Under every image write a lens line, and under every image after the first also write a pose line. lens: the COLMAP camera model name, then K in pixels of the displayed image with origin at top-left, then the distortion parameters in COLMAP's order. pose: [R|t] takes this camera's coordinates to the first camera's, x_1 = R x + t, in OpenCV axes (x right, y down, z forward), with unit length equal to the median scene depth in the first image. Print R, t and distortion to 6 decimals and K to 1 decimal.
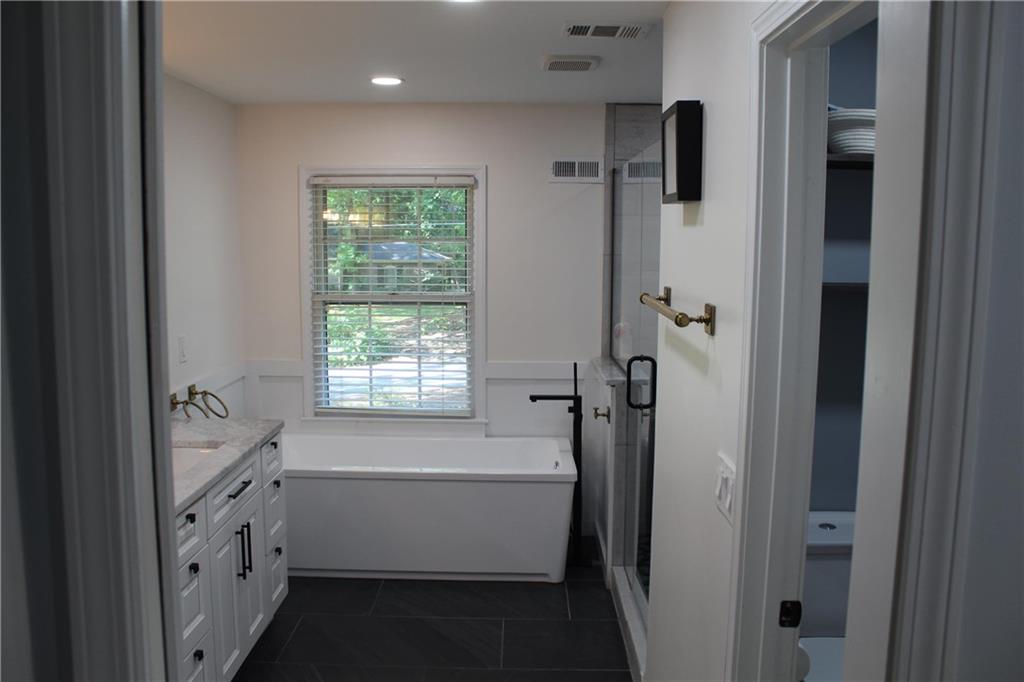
lens RADIAL K [[839.0, 0, 506.5], [0, 839.0, 338.9], [0, 0, 1]] dist [-0.167575, 0.139813]
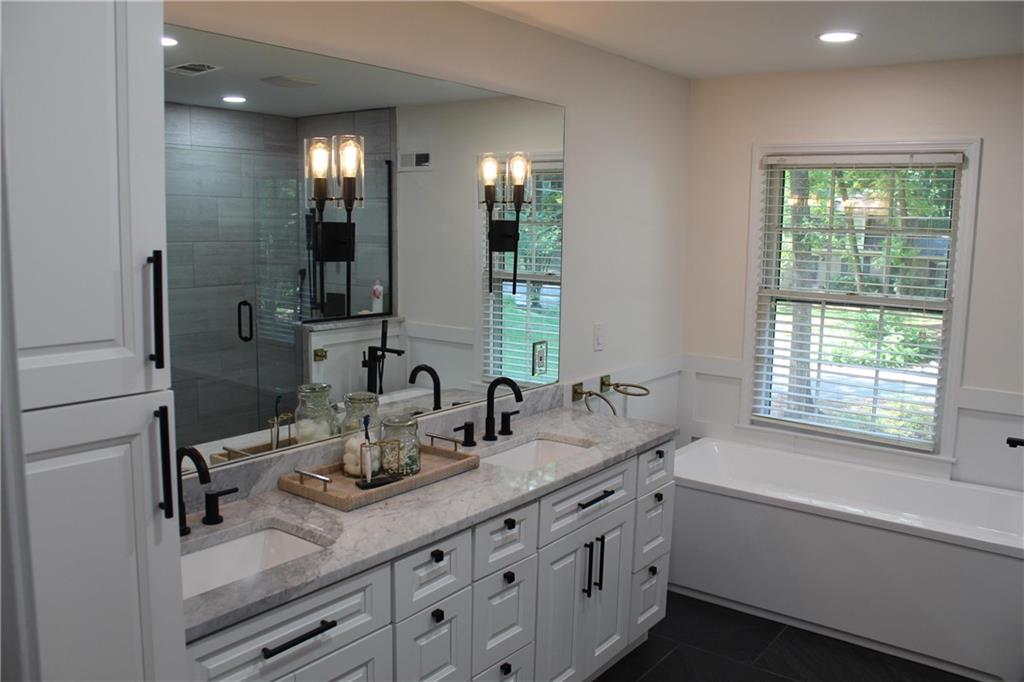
lens RADIAL K [[839.0, 0, 506.5], [0, 839.0, 338.9], [0, 0, 1]] dist [-0.167575, 0.139813]
pose [[0.803795, 0.091094, -0.587891, 0.078425], [-0.083108, 0.995711, 0.040656, -0.013867], [0.589073, 0.016179, 0.807918, 0.131652]]
